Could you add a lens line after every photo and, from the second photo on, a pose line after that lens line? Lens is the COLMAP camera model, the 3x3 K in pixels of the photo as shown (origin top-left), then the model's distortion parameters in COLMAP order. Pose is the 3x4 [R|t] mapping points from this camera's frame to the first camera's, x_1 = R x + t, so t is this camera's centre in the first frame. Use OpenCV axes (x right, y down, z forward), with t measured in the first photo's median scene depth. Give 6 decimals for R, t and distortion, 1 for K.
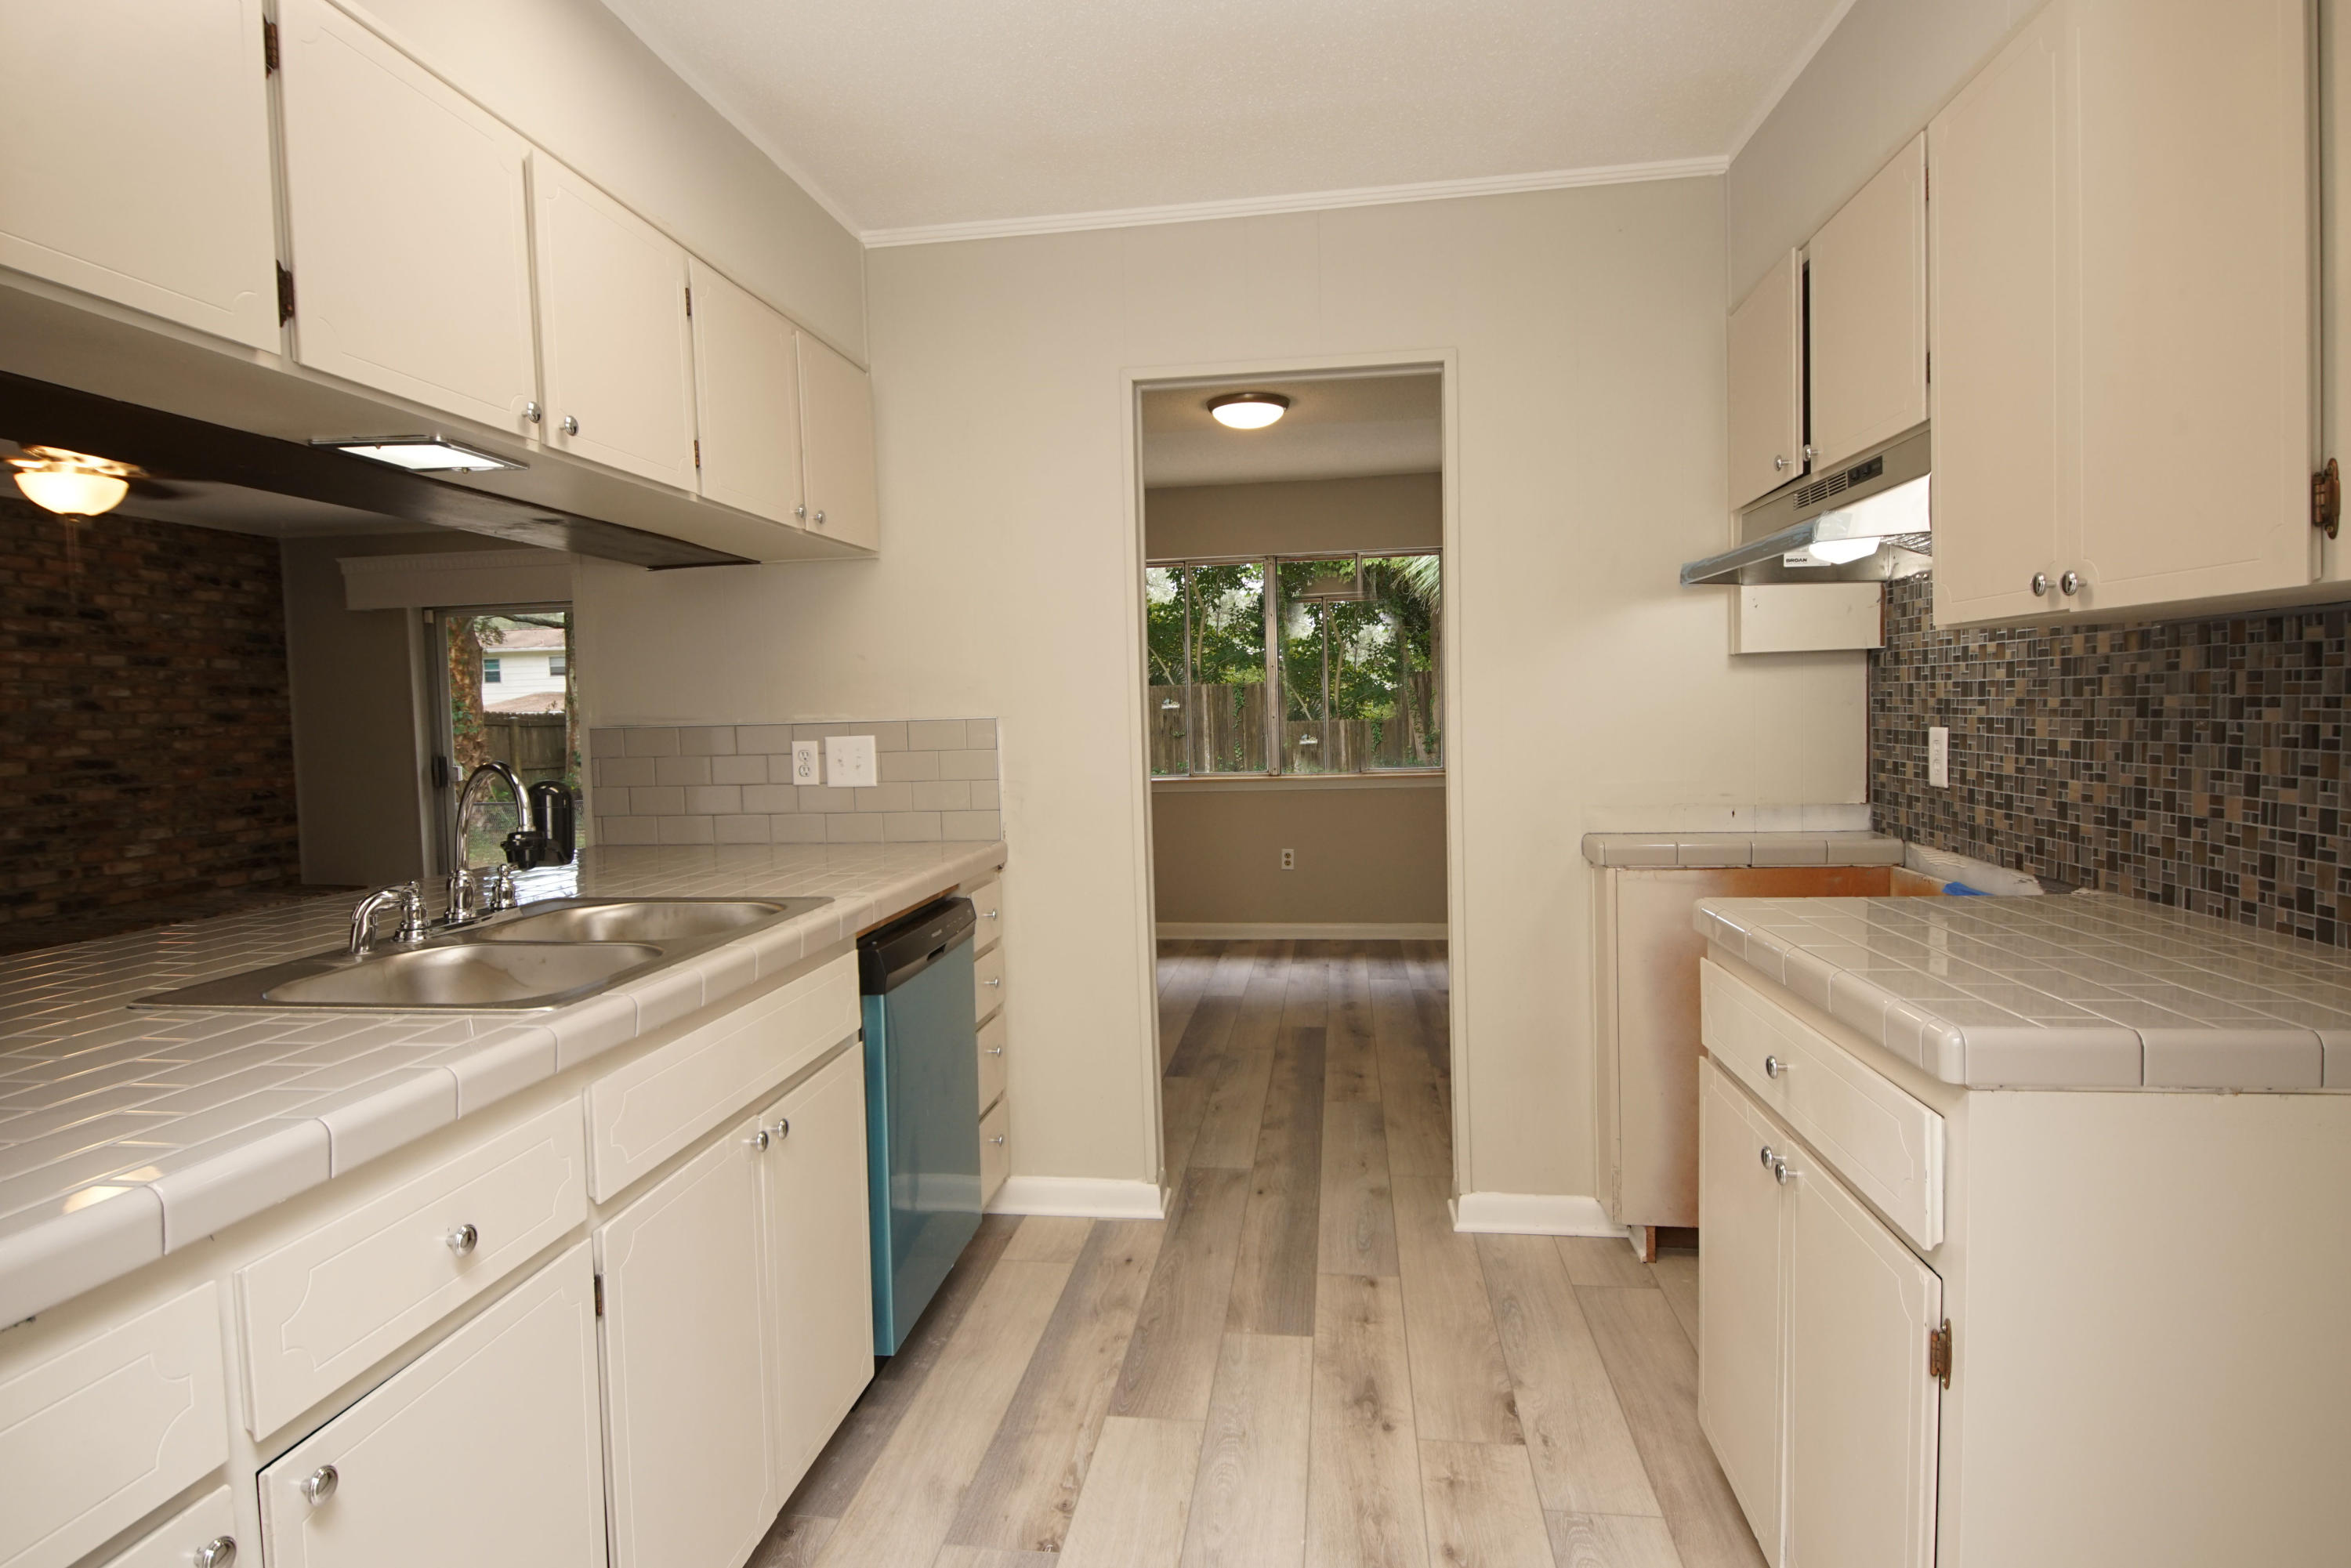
lens RADIAL K [[1269.6, 0, 1158.4], [0, 1269.6, 780.8], [0, 0, 1]] dist [0.021261, -0.013178]
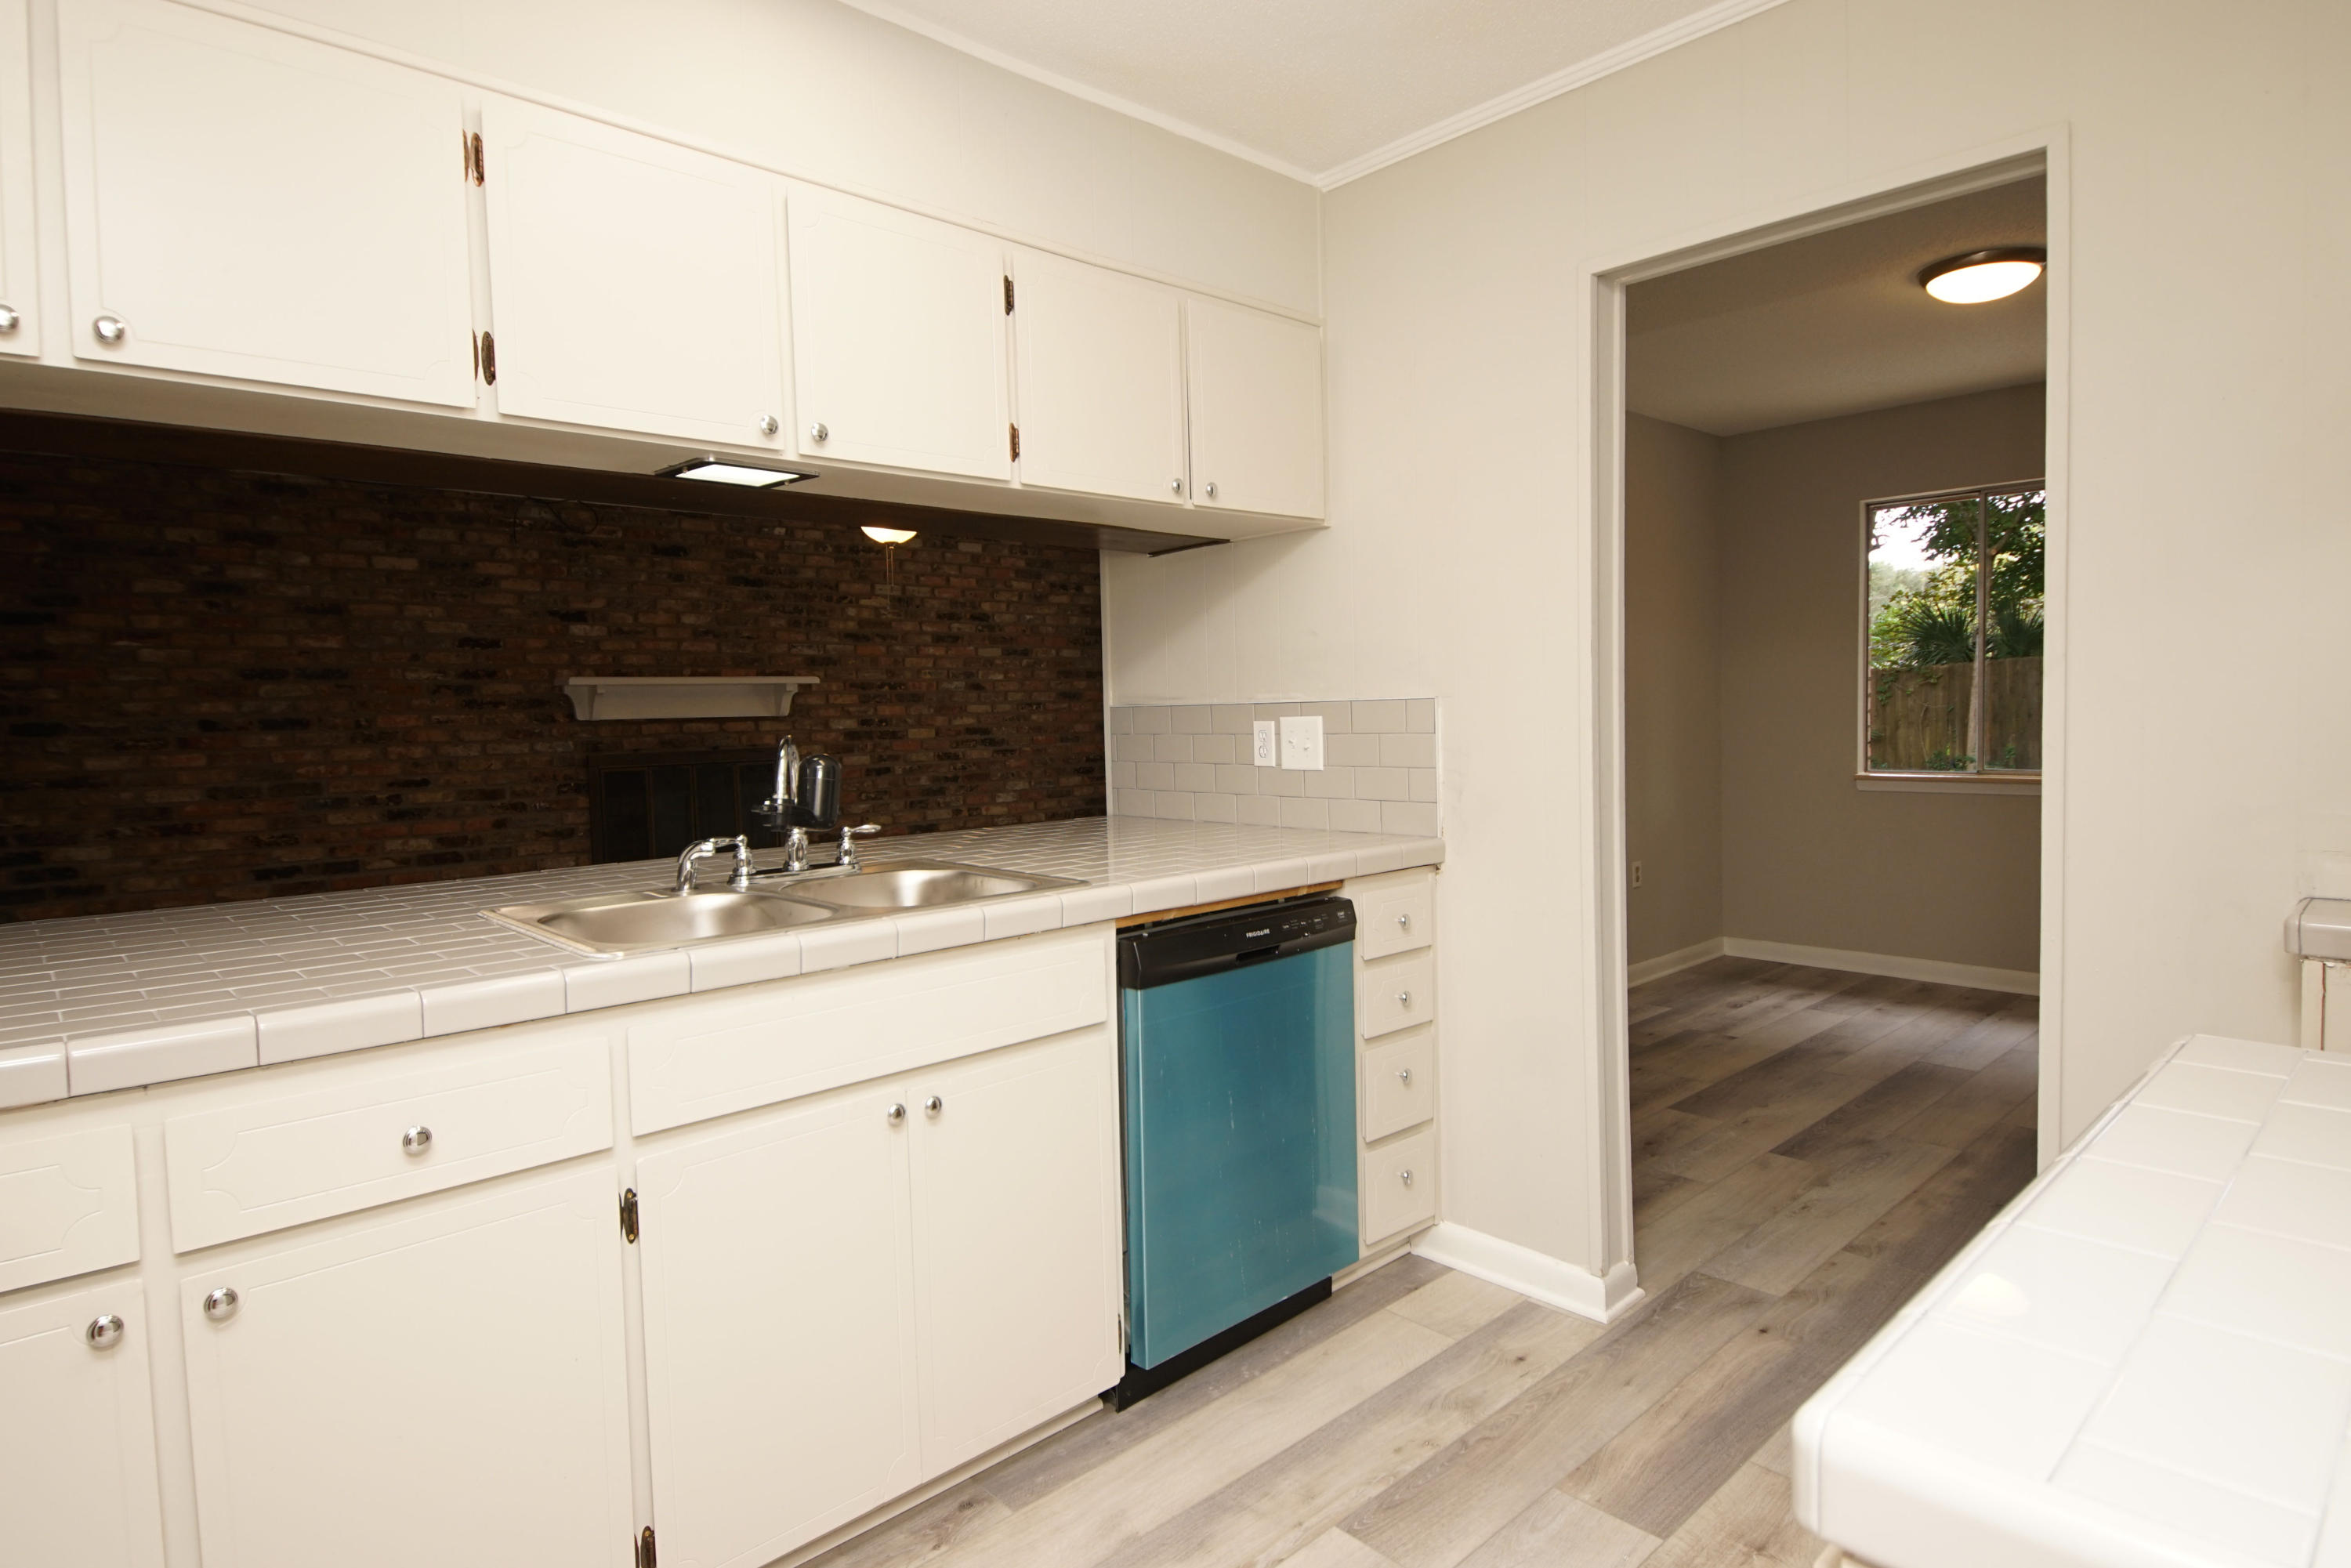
lens RADIAL K [[1269.6, 0, 1164.0], [0, 1269.6, 775.8], [0, 0, 1]] dist [0.021261, -0.013178]
pose [[0.772909, 0.042079, -0.633120, 0.308235], [-0.033693, 0.999113, 0.025272, -0.012547], [0.633621, 0.001799, 0.773641, 0.218203]]
